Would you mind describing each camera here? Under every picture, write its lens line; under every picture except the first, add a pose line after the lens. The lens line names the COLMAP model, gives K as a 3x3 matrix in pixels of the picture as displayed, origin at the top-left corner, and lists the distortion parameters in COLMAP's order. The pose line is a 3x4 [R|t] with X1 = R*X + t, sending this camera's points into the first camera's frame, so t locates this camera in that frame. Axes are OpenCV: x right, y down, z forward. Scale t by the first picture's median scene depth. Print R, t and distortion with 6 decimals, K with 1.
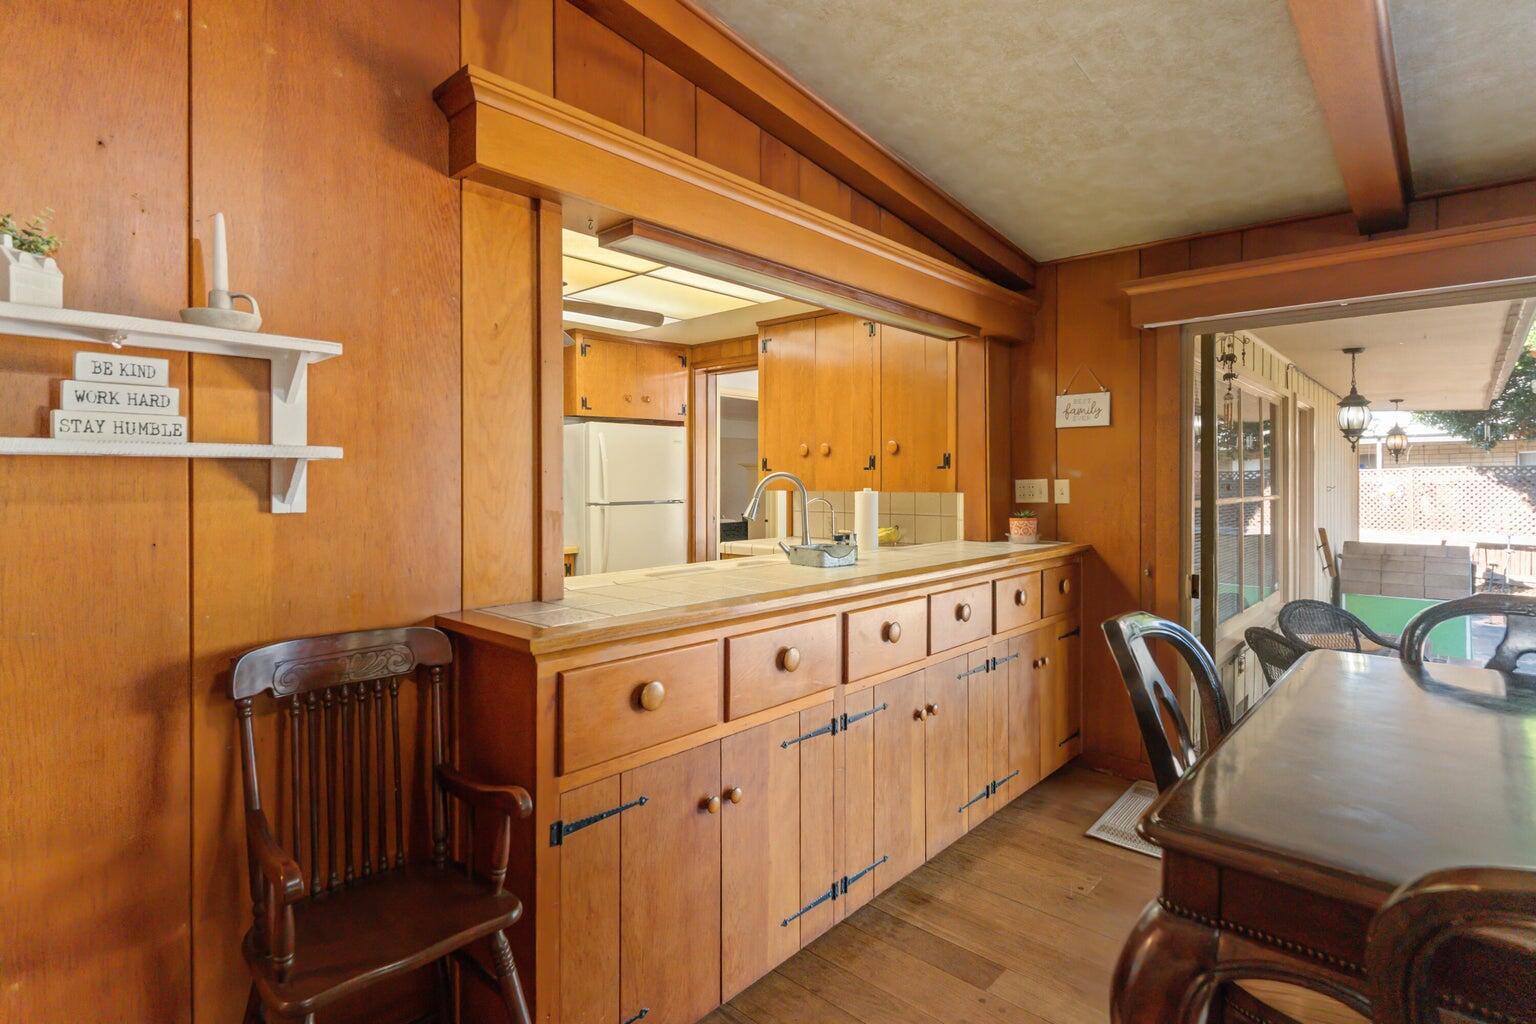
lens RADIAL K [[768.7, 0, 792.3], [0, 768.7, 473.0], [0, 0, 1]] dist [-0.000909, -0.000680]
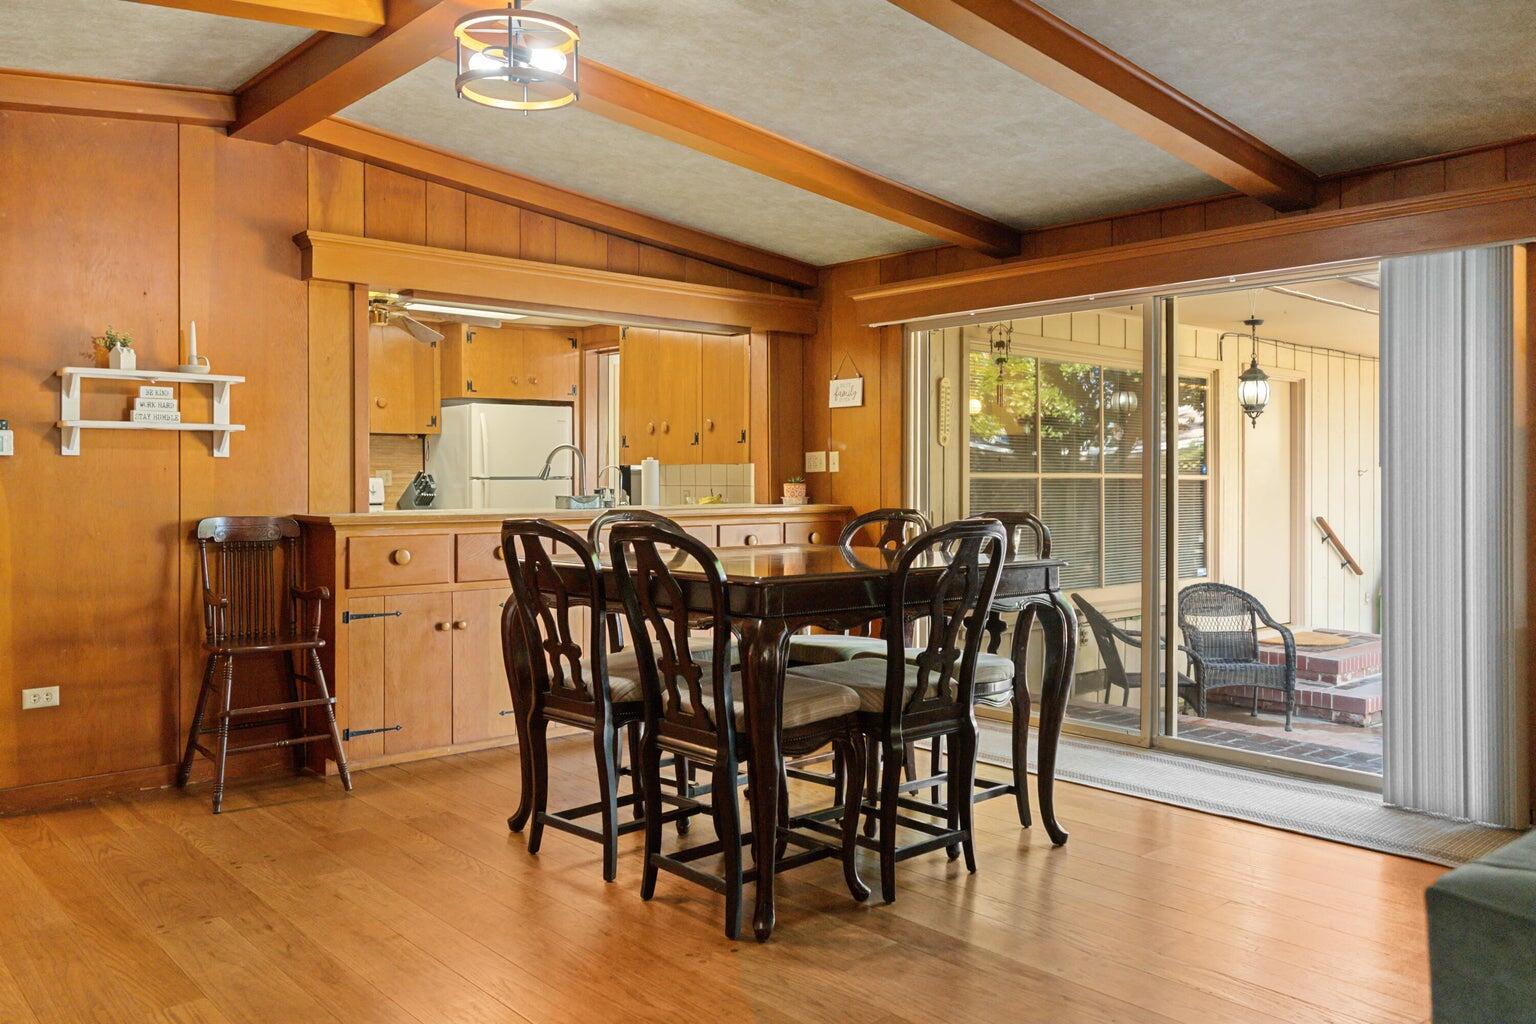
lens RADIAL K [[1144.6, 0, 790.7], [0, 1144.6, 461.6], [0, 0, 1]] dist [-0.004949, 0.004614]
pose [[0.994151, -0.001017, -0.107992, 1.064305], [0.000608, 0.999993, -0.003824, 0.067776], [0.107995, 0.003736, 0.994144, -1.678378]]
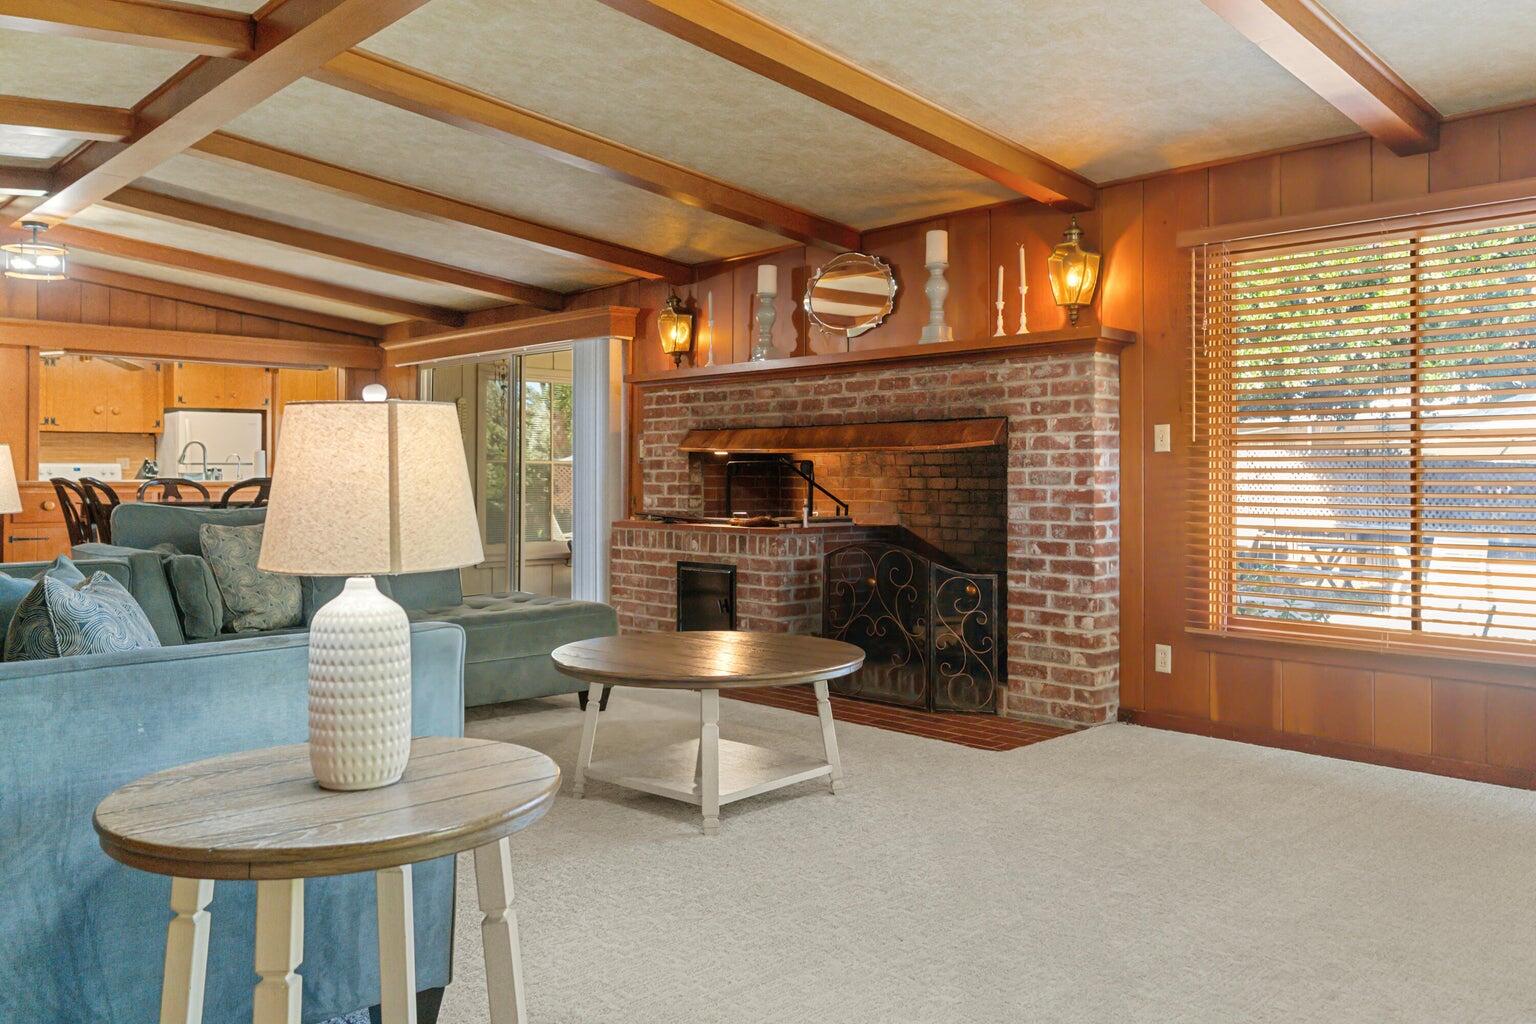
lens RADIAL K [[1144.6, 0, 758.5], [0, 1144.6, 428.5], [0, 0, 1]] dist [-0.004949, 0.004614]
pose [[0.997502, -0.000483, -0.070636, 3.152987], [-0.001609, 0.999562, -0.029552, 0.103757], [0.070619, 0.029592, 0.997064, -3.630634]]
